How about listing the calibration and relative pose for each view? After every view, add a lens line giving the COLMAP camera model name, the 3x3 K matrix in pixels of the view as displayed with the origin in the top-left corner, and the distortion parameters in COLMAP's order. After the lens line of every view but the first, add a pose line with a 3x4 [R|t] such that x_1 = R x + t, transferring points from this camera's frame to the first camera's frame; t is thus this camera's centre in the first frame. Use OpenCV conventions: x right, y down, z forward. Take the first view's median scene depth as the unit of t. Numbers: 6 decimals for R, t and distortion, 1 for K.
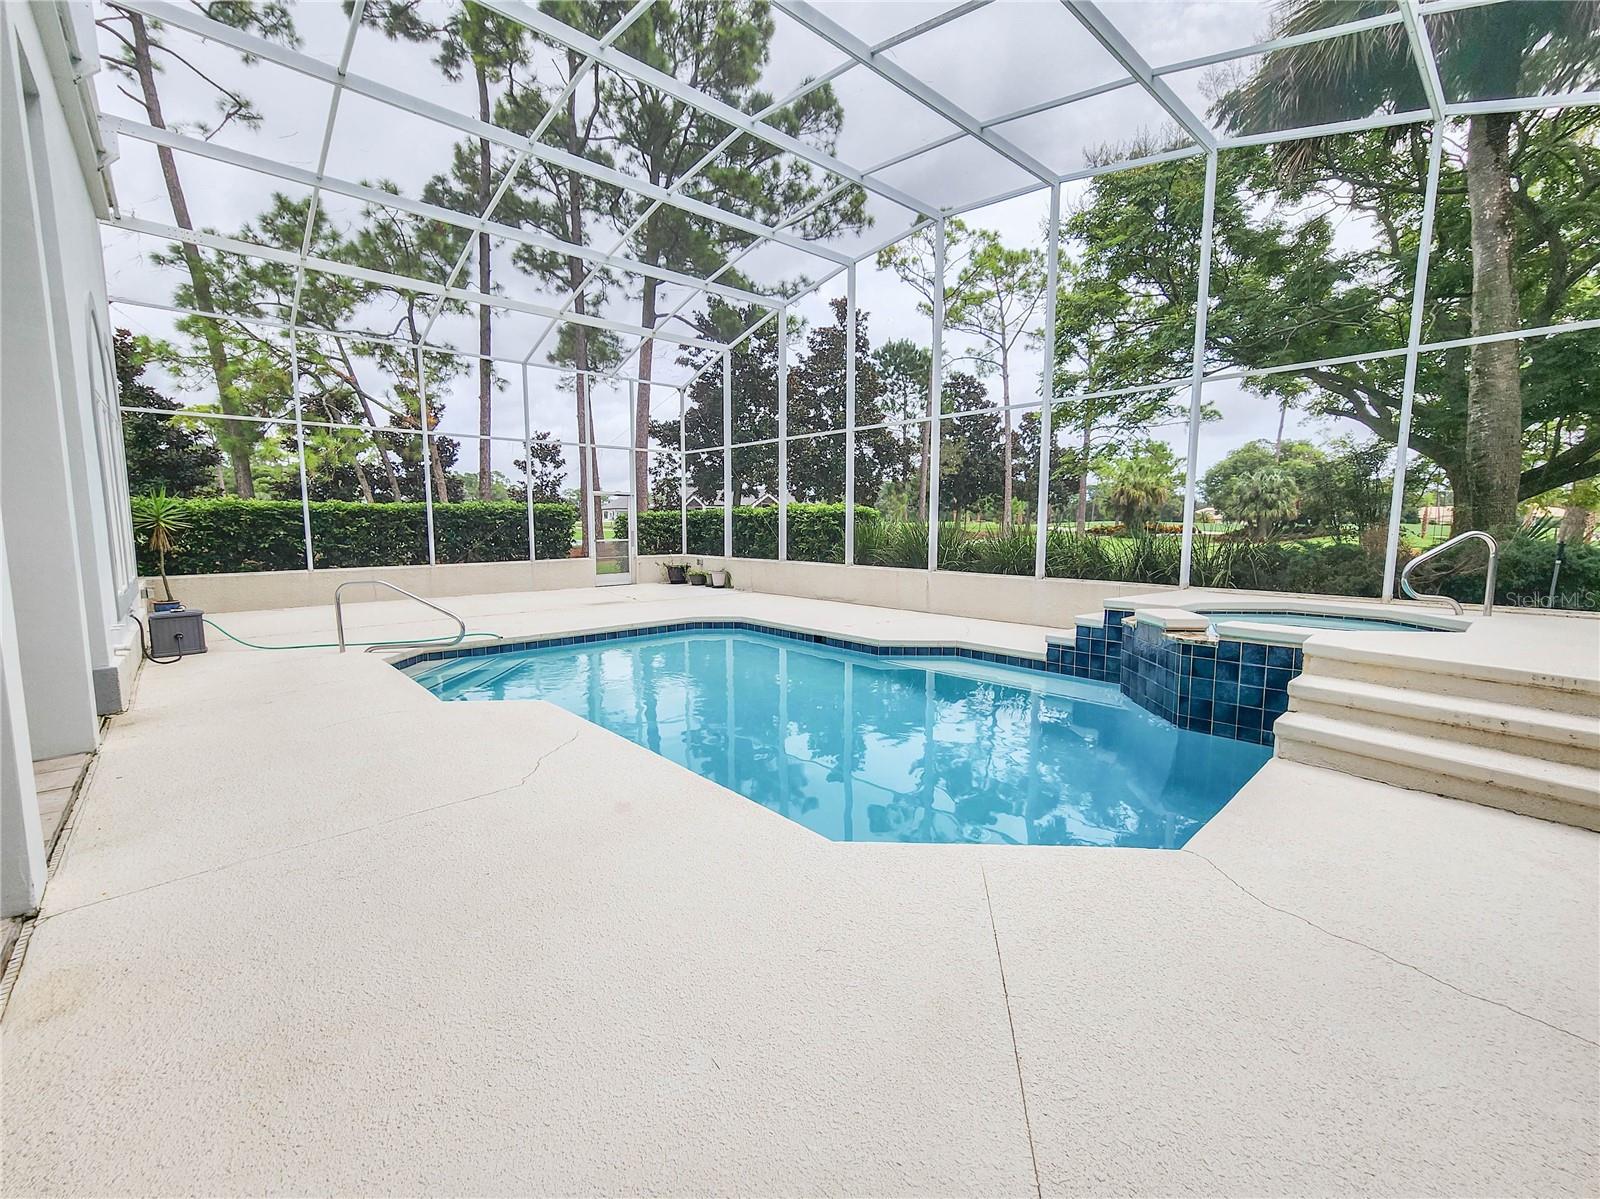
lens RADIAL K [[654.6, 0, 799.2], [0, 654.6, 593.8], [0, 0, 1]] dist [0.006336, 0.000677]
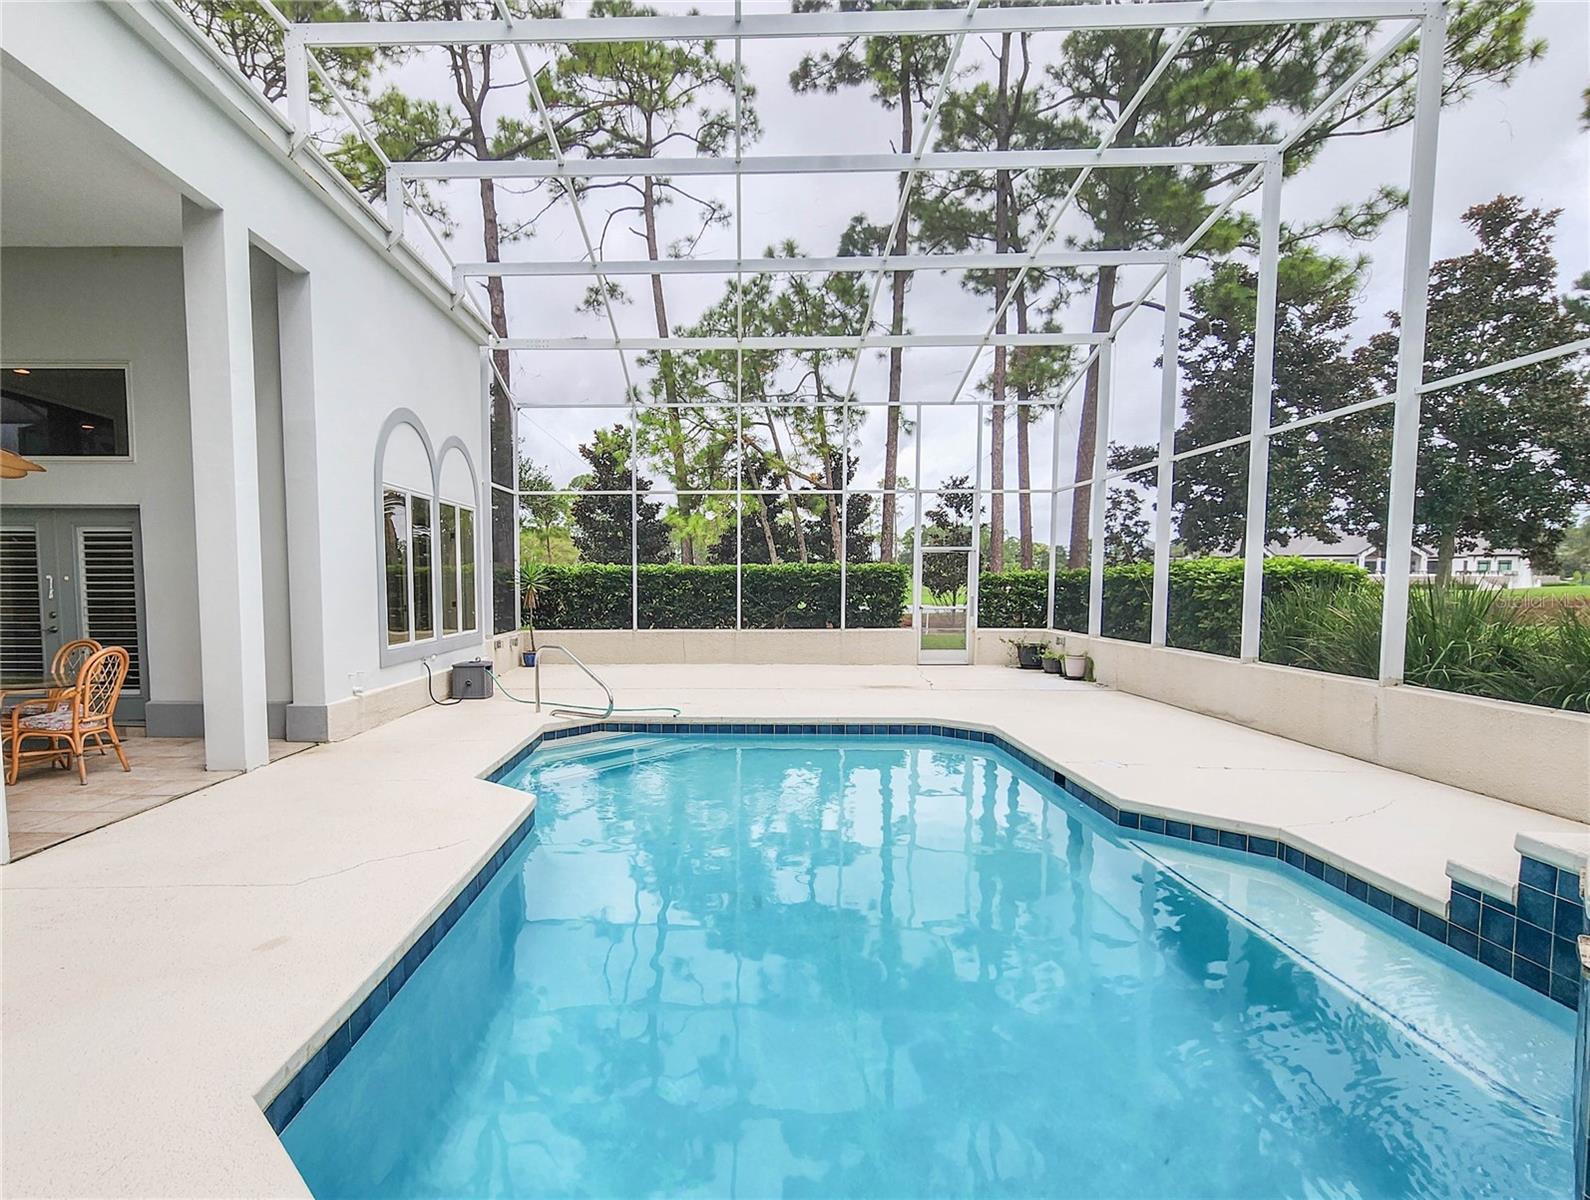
lens RADIAL K [[786.2, 0, 735.3], [0, 786.2, 630.7], [0, 0, 1]] dist [0.010760, 0.000658]
pose [[0.739398, 0.044075, -0.671824, 0.094141], [-0.074386, 0.997094, -0.016454, -0.011062], [0.669146, 0.062140, 0.740528, 0.072174]]
